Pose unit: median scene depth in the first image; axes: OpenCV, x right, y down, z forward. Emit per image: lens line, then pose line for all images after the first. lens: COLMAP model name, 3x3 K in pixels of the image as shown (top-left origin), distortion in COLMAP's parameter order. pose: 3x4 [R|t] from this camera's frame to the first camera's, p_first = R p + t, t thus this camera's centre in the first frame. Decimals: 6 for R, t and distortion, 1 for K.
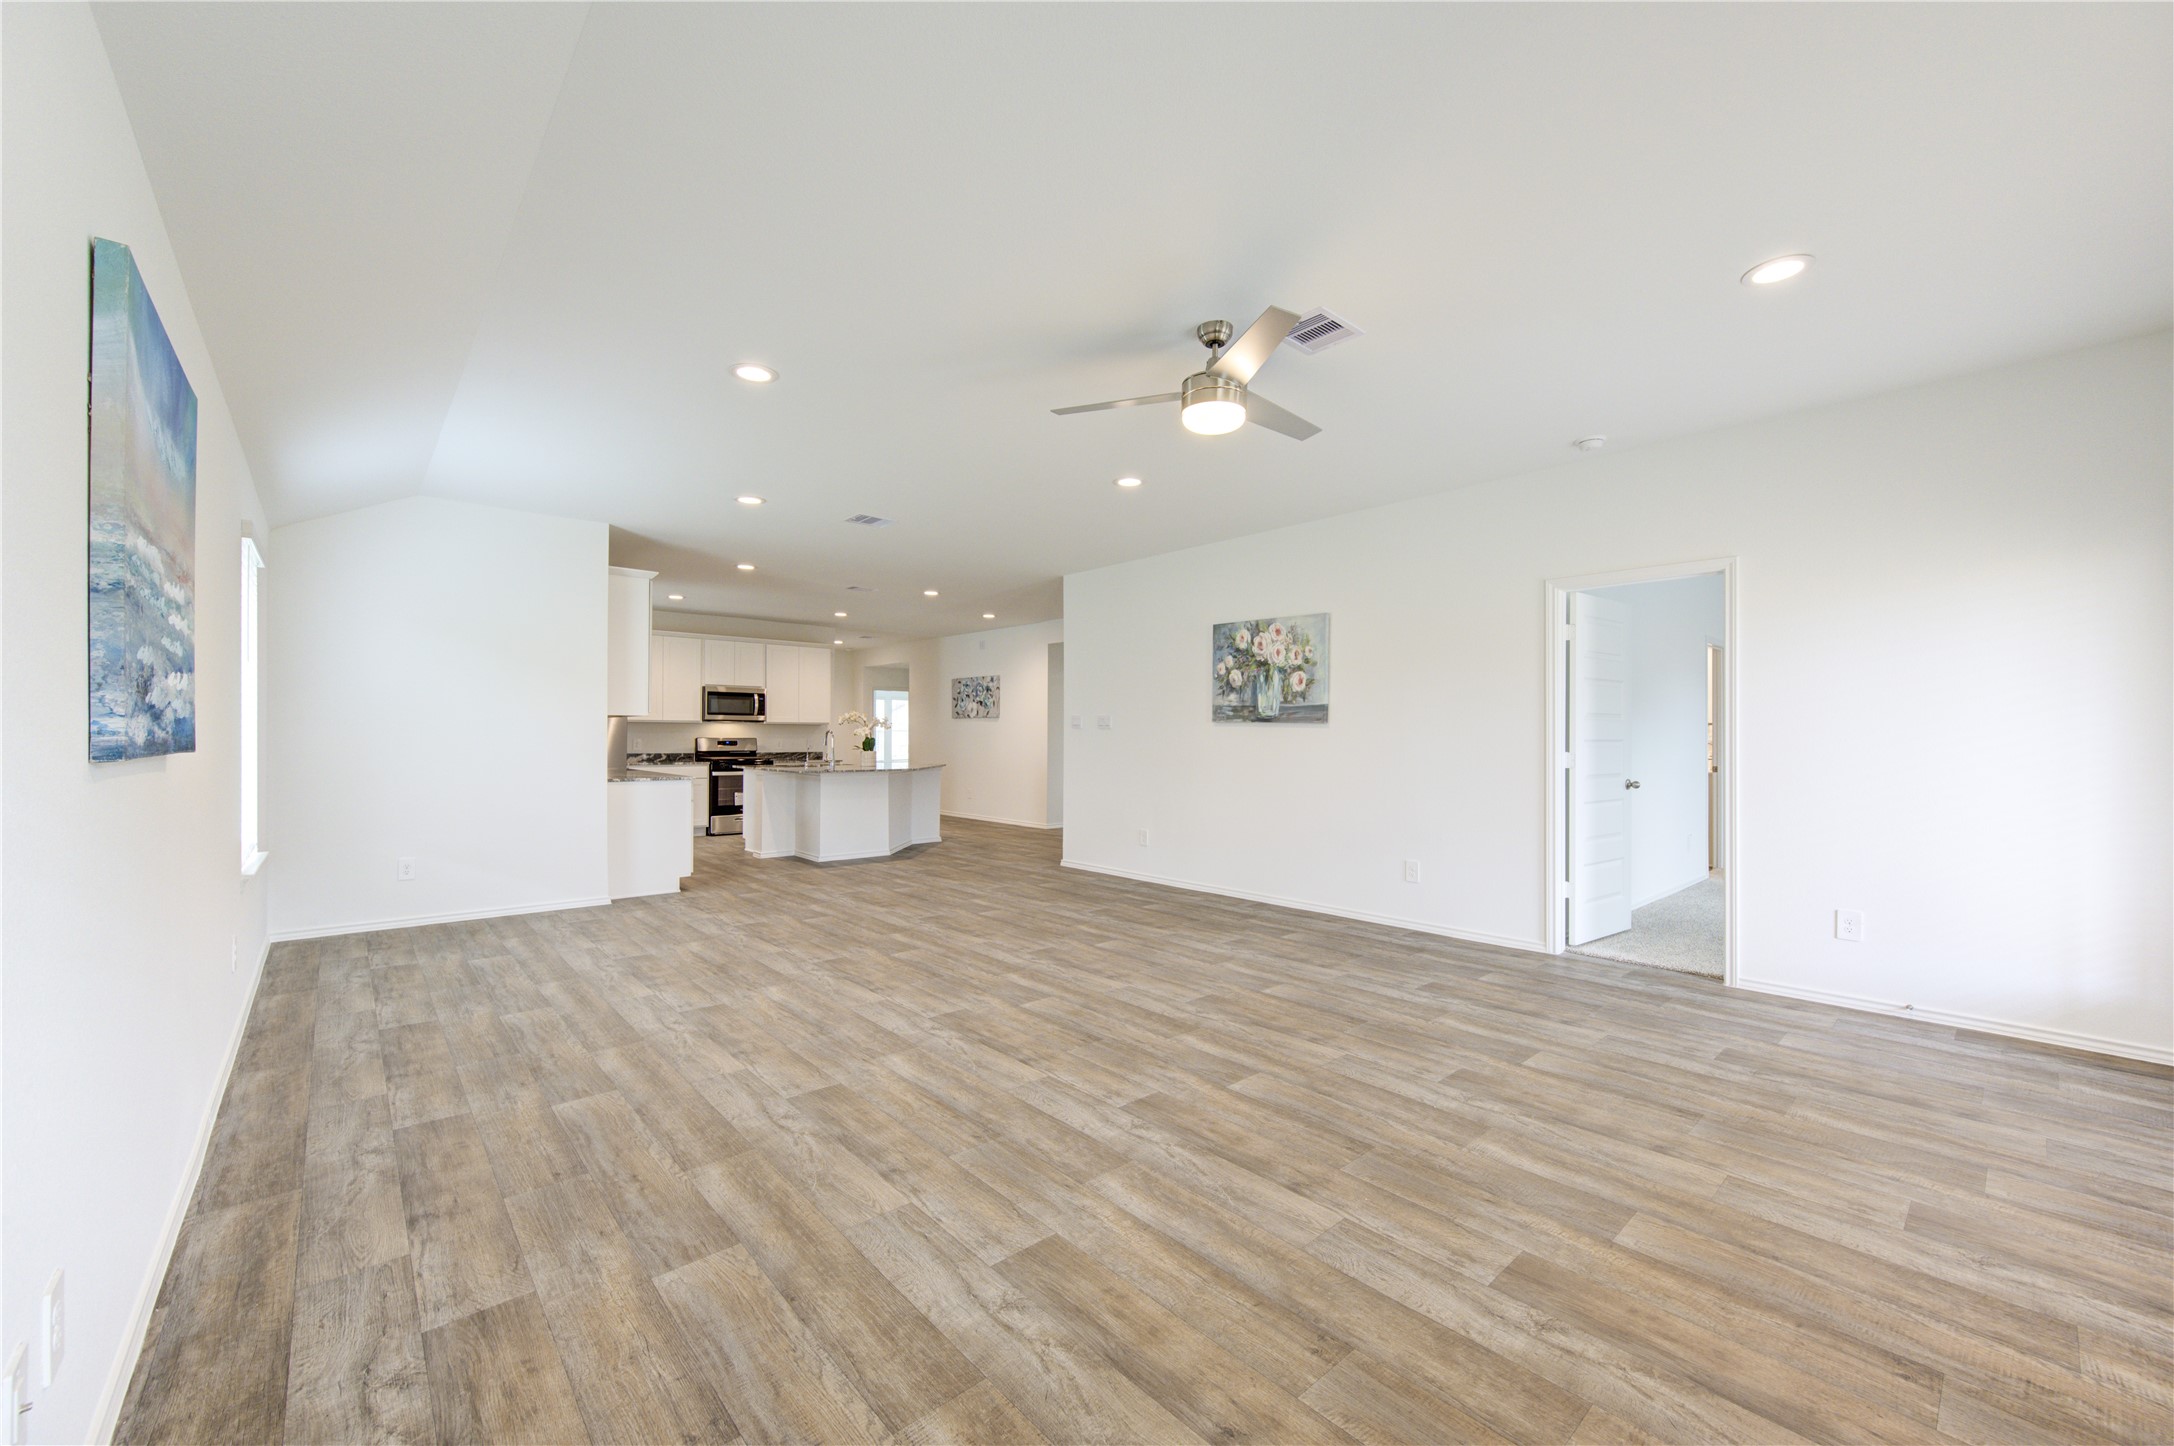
lens RADIAL K [[856.5, 0, 1105.3], [0, 856.5, 724.9], [0, 0, 1]] dist [-0.000954, -0.000501]
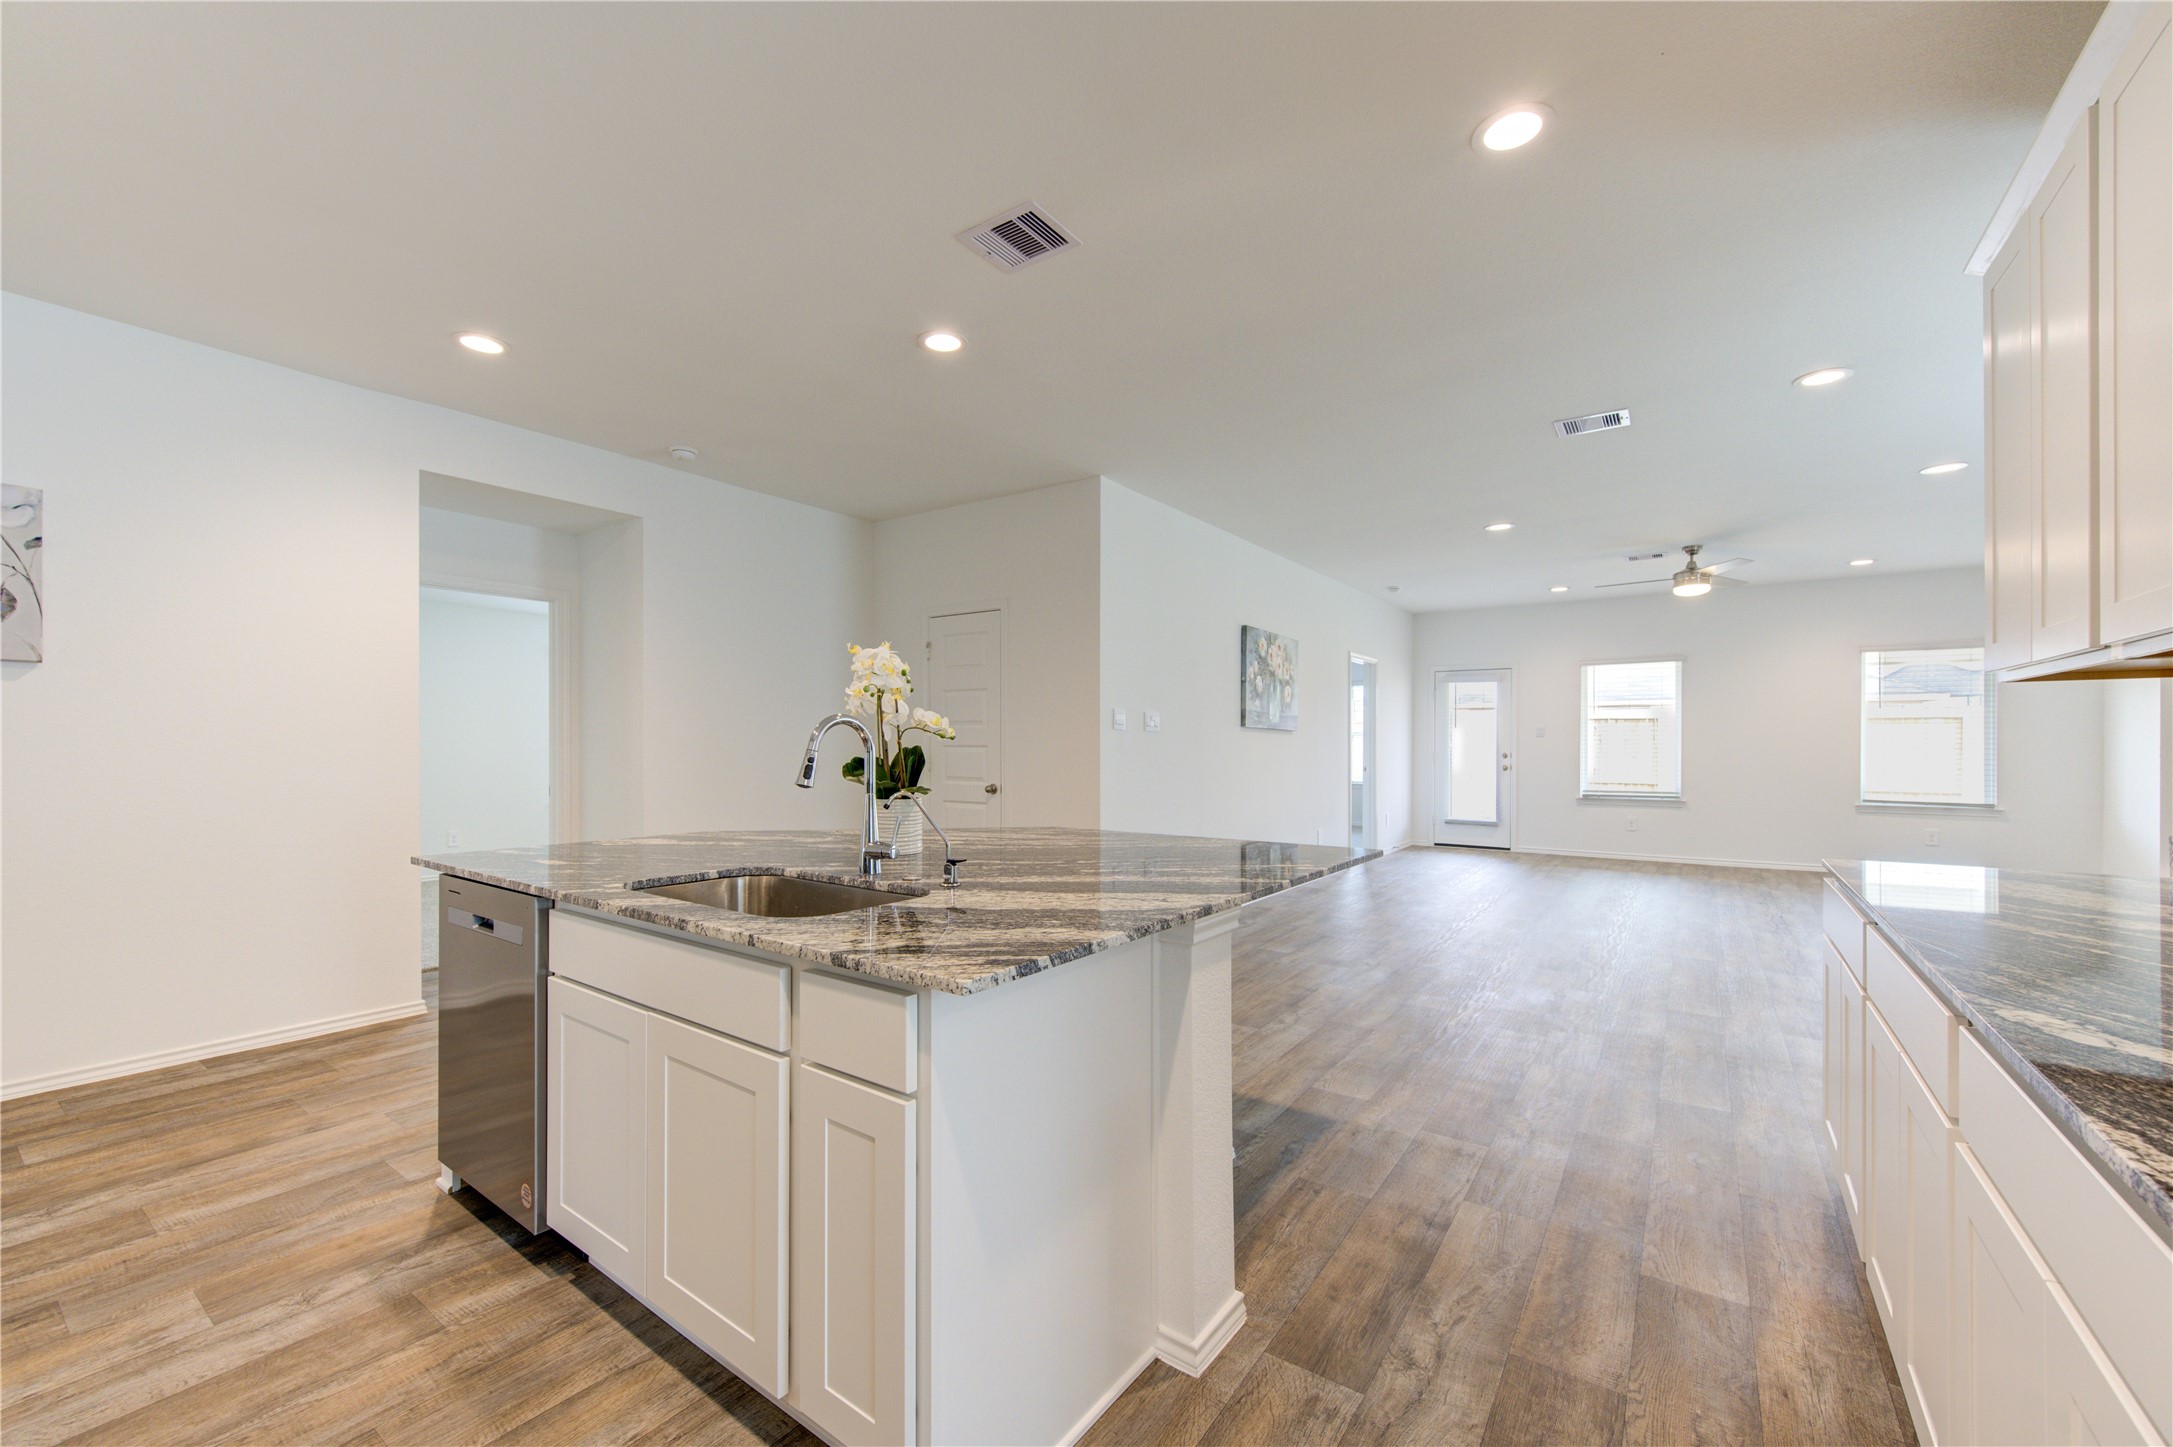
lens RADIAL K [[869.9, 0, 1049.7], [0, 869.9, 754.2], [0, 0, 1]] dist [-0.000634, -0.001092]
pose [[-0.182966, -0.009434, 0.983074, -0.761123], [-0.014002, 0.999878, 0.006989, 0.020523], [-0.983020, -0.012487, -0.183075, 1.380964]]
